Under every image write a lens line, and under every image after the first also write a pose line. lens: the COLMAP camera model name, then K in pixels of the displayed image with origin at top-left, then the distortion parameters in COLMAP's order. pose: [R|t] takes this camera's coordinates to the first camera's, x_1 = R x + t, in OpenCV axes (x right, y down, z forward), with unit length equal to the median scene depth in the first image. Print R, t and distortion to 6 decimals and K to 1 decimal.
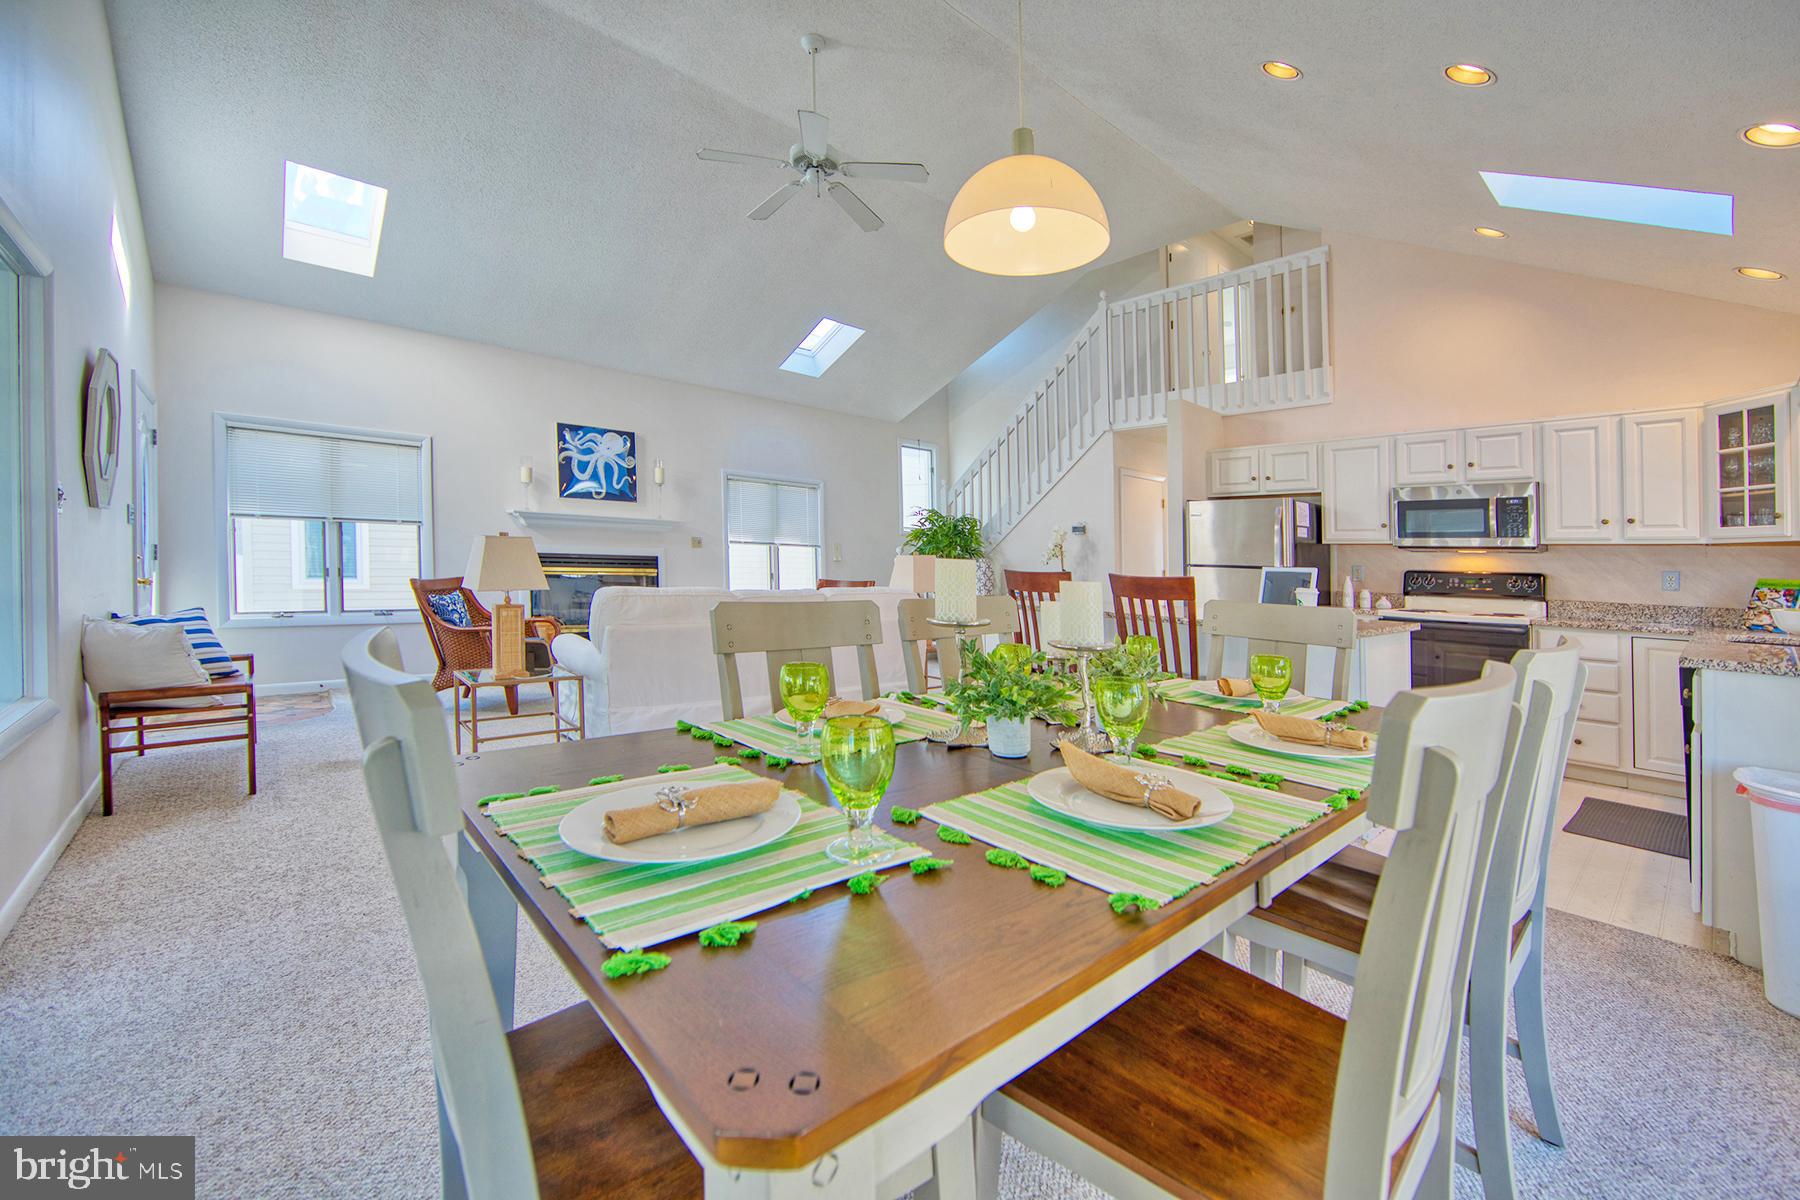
lens RADIAL K [[716.0, 0, 1001.6], [0, 716.0, 584.4], [0, 0, 1]] dist [0.012182, -0.000097]
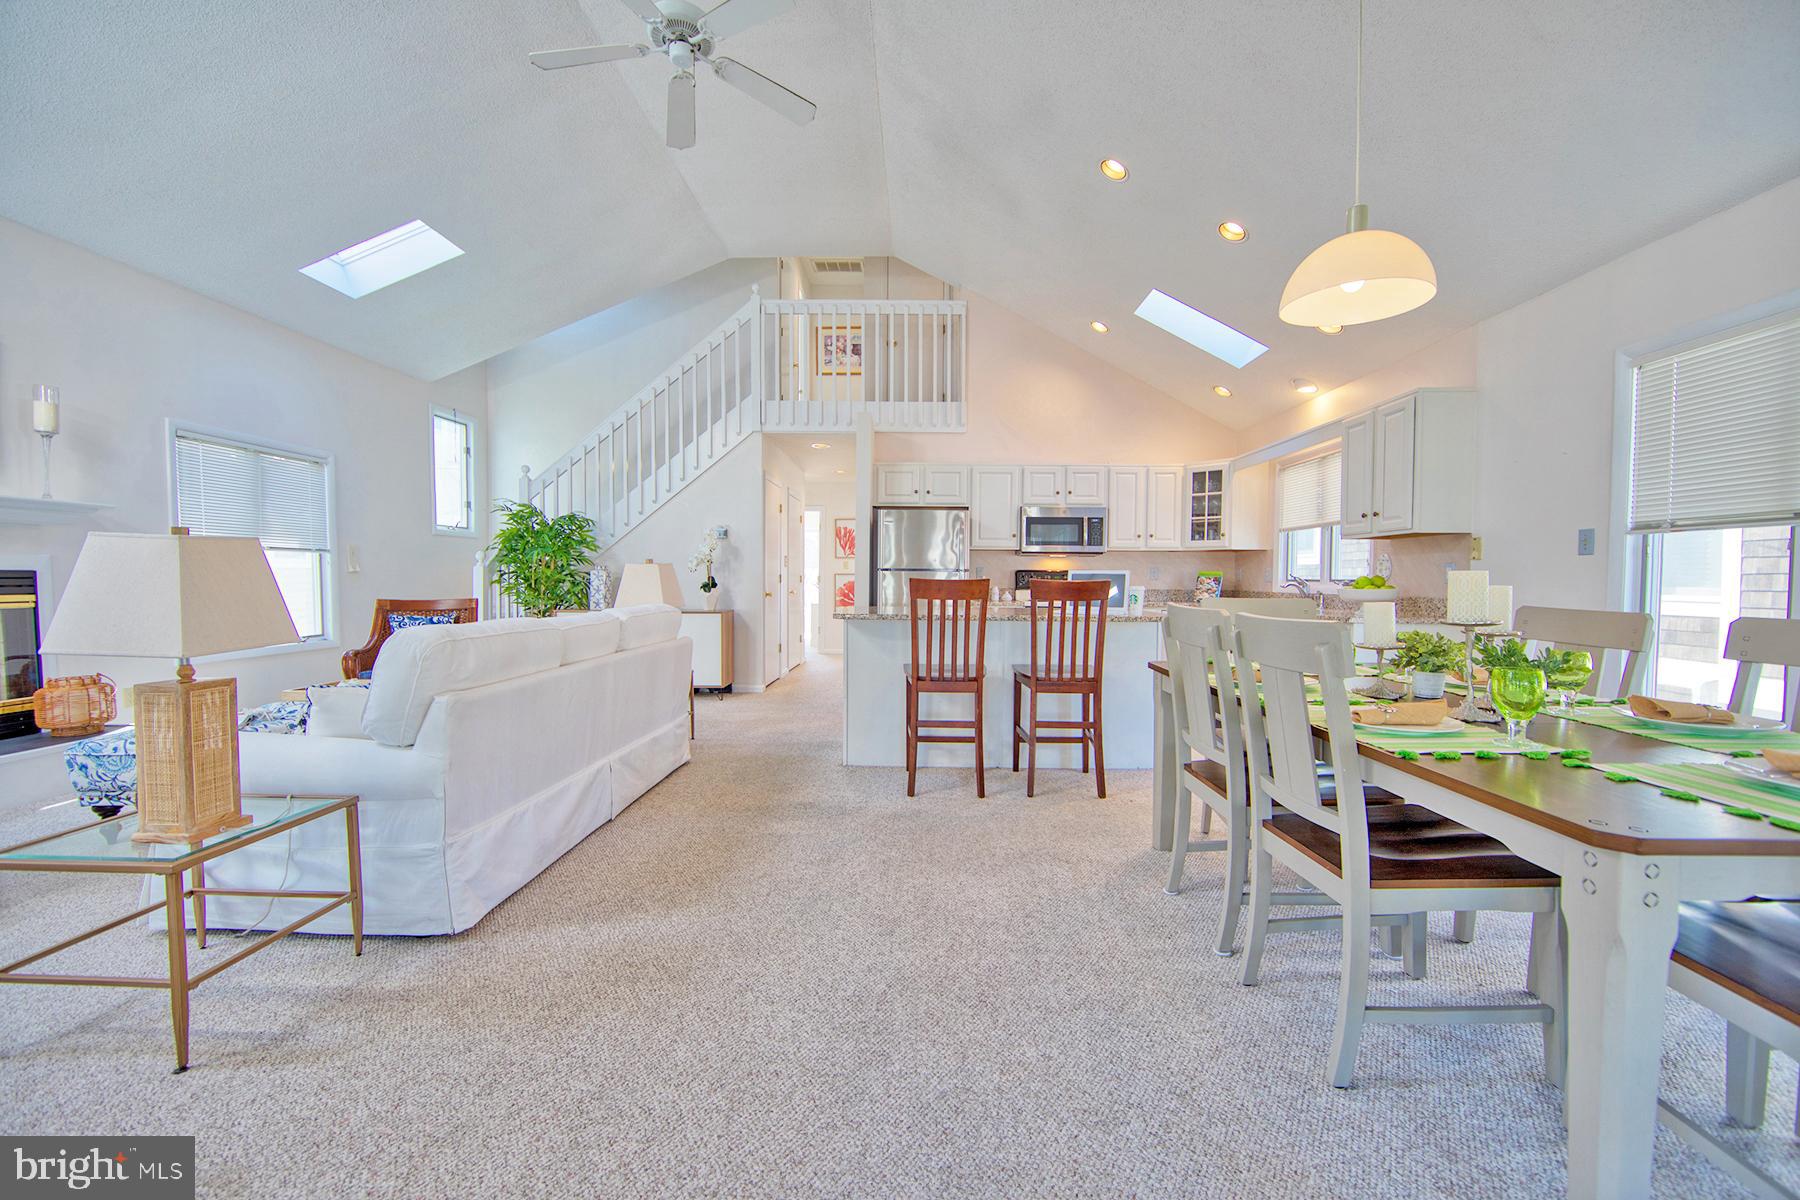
lens RADIAL K [[711.3, 0, 900.0], [0, 711.3, 600.0], [0, 0, 1]] dist [-0.002758, -0.000382]
pose [[0.721609, -0.044924, 0.690842, -0.475500], [0.035363, 0.998982, 0.028024, -0.009484], [-0.691397, 0.004208, 0.722462, 0.220458]]
